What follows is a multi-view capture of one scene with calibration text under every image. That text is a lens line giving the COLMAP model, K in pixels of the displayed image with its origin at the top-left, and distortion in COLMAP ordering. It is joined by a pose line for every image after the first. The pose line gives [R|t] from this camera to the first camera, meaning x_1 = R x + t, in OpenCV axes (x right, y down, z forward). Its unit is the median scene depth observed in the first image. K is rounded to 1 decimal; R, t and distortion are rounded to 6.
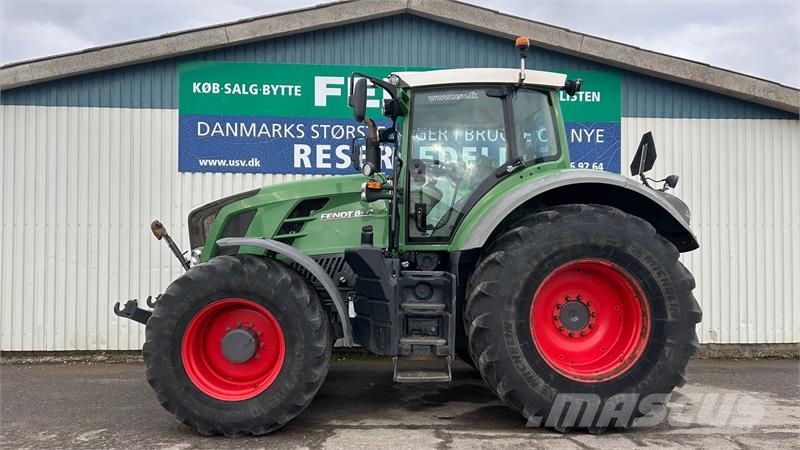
lens RADIAL K [[605.2, 0, 398.0], [0, 605.2, 231.6], [0, 0, 1]] dist [0.057712, -0.056280]
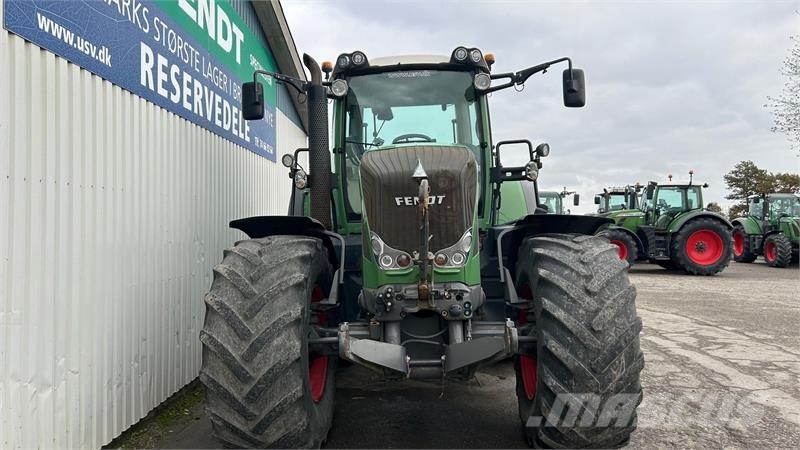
lens RADIAL K [[607.1, 0, 394.4], [0, 607.1, 226.3], [0, 0, 1]] dist [0.039022, -0.040420]
pose [[0.083267, -0.003685, 0.996520, -0.696788], [-0.009699, 0.999943, 0.004508, 0.015638], [-0.996480, -0.010041, 0.083227, 0.732642]]
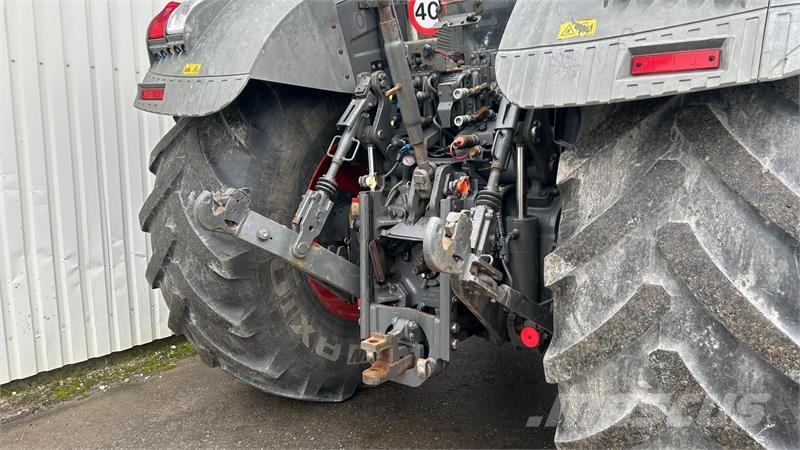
lens RADIAL K [[607.1, 0, 400.2], [0, 607.1, 228.0], [0, 0, 1]] dist [0.039022, -0.040420]
pose [[0.663671, -0.118763, 0.738537, -0.483748], [-0.007732, 0.986174, 0.165533, 0.027373], [-0.747985, -0.115570, 0.653576, 0.555540]]
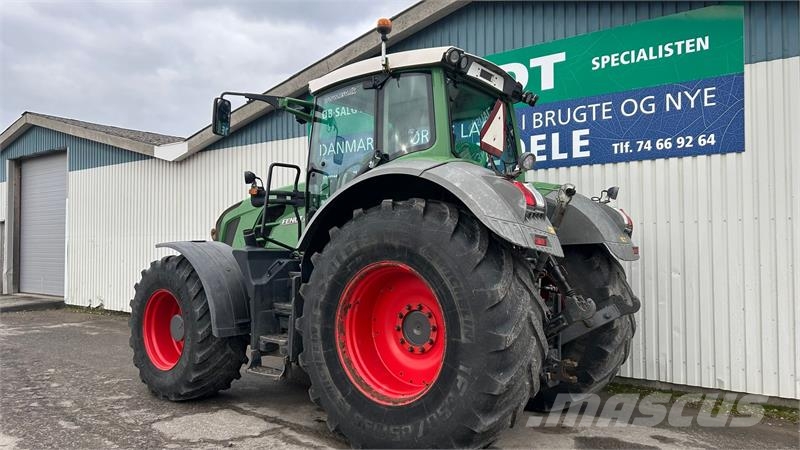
lens RADIAL K [[604.5, 0, 393.1], [0, 604.5, 231.7], [0, 0, 1]] dist [0.065892, -0.074643]
pose [[0.743697, -0.019349, -0.668237, 0.553149], [0.010624, 0.999797, -0.017126, 0.010709], [0.668432, 0.005637, 0.743752, 0.224469]]
